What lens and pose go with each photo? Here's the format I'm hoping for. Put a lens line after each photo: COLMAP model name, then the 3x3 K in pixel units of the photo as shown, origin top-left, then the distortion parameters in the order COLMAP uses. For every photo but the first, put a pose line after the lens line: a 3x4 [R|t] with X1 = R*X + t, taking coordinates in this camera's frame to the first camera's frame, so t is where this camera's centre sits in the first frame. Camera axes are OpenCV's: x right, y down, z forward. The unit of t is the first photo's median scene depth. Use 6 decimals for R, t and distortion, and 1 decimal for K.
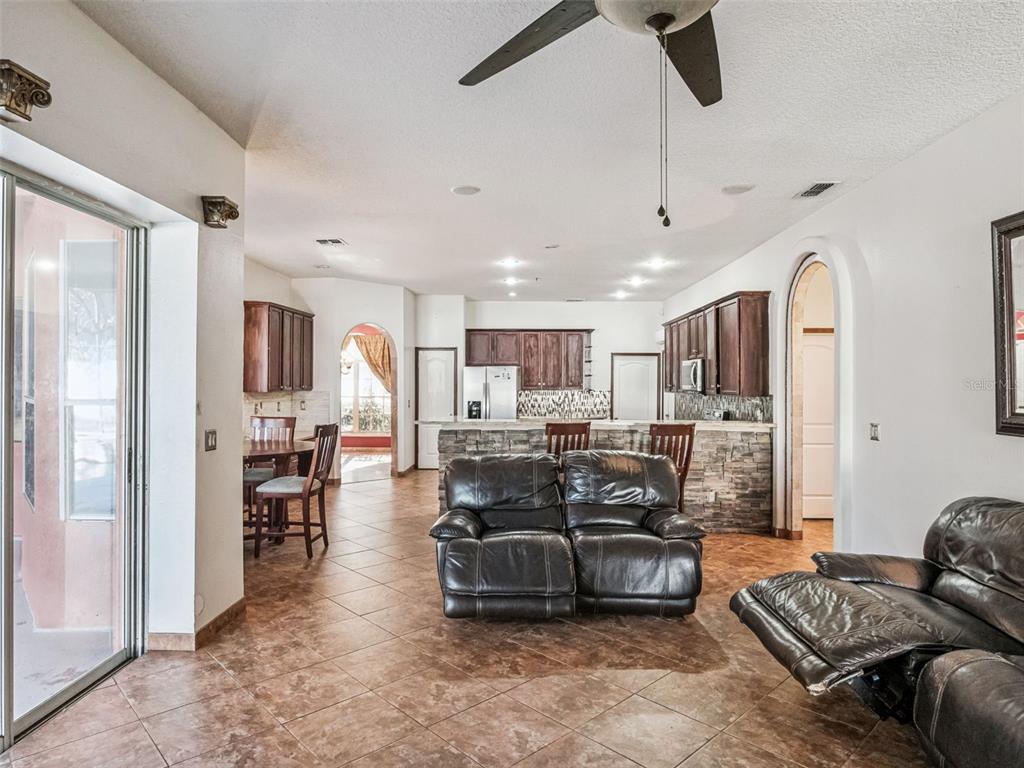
lens RADIAL K [[618.2, 0, 512.0], [0, 618.2, 384.0], [0, 0, 1]] dist [-0.028717, 0.009775]
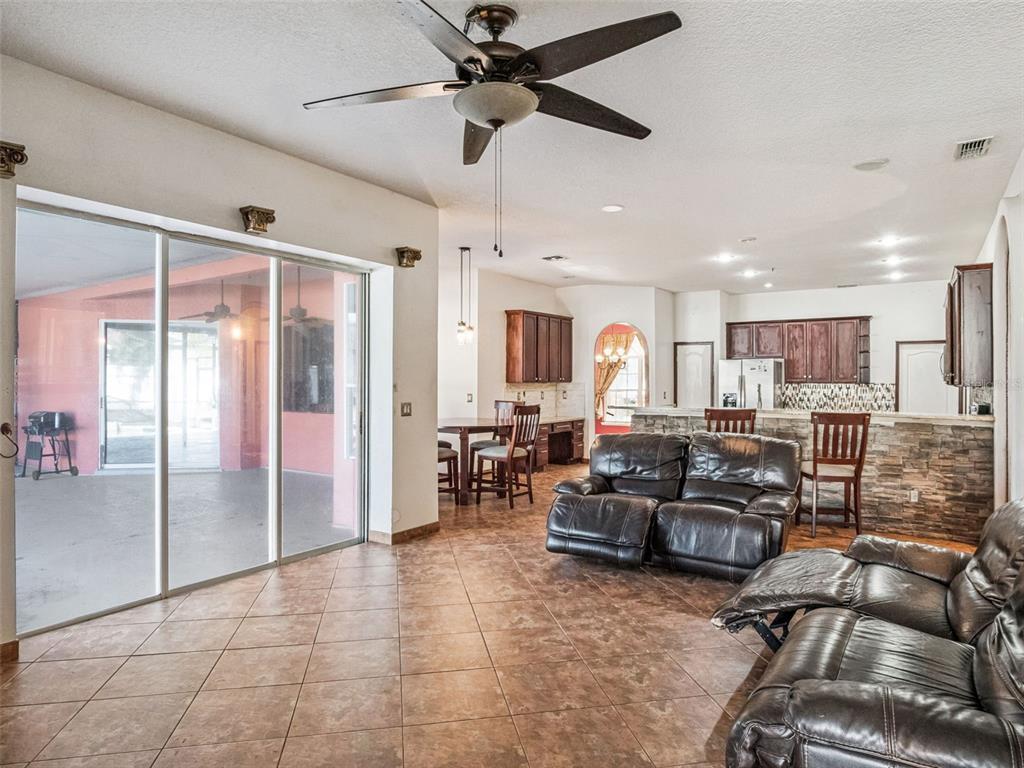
lens RADIAL K [[618.2, 0, 512.0], [0, 618.2, 384.0], [0, 0, 1]] dist [-0.028717, 0.009775]
pose [[0.841982, 0.000564, -0.539505, 0.310607], [0.001069, 0.999996, 0.002714, 0.014973], [0.539504, -0.002862, 0.841978, -0.075552]]
